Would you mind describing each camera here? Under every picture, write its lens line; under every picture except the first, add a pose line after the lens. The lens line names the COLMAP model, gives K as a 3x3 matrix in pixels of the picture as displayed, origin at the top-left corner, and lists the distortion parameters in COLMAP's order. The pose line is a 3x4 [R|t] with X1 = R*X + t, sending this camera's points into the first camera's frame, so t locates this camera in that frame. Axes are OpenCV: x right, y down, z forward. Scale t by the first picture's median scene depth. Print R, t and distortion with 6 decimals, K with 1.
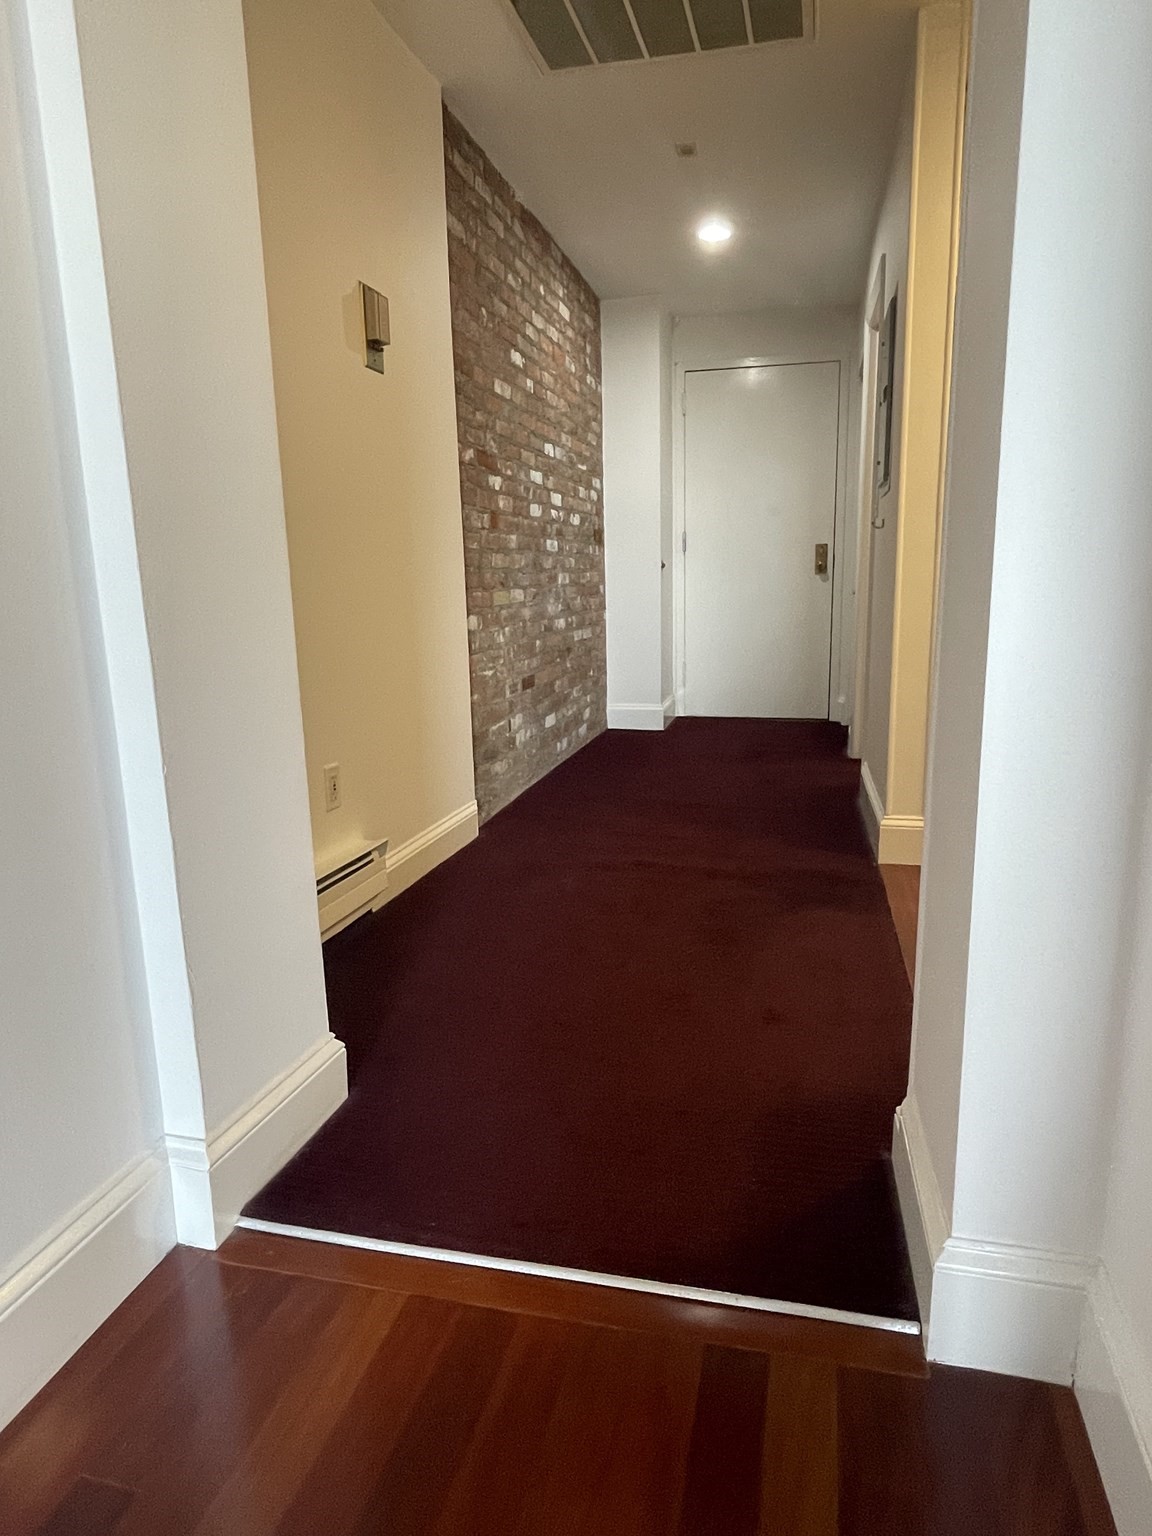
lens RADIAL K [[913.4, 0, 577.8], [0, 913.4, 769.5], [0, 0, 1]] dist [0.000633, -0.000041]
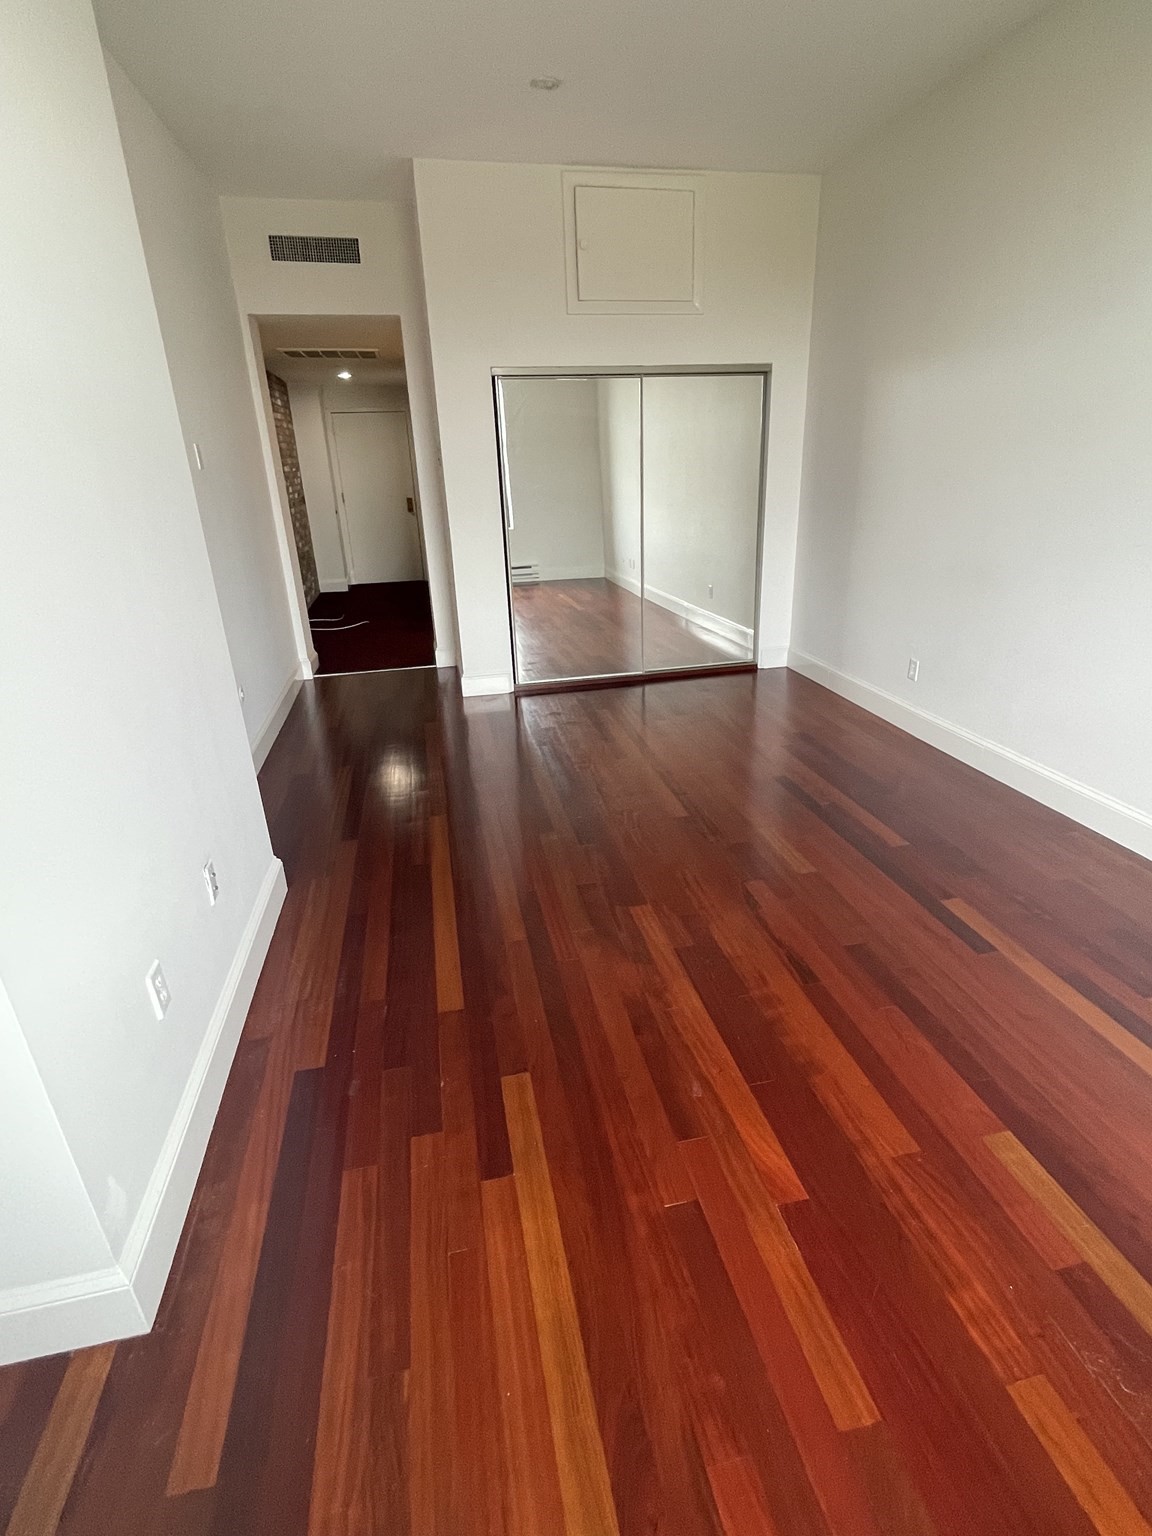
lens RADIAL K [[767.1, 0, 591.4], [0, 767.1, 772.8], [0, 0, 1]] dist [-0.000960, -0.000112]
pose [[0.900579, -0.176785, 0.397120, -0.183246], [0.102971, 0.974324, 0.200222, 0.070414], [-0.422320, -0.139424, 0.895660, -0.912789]]
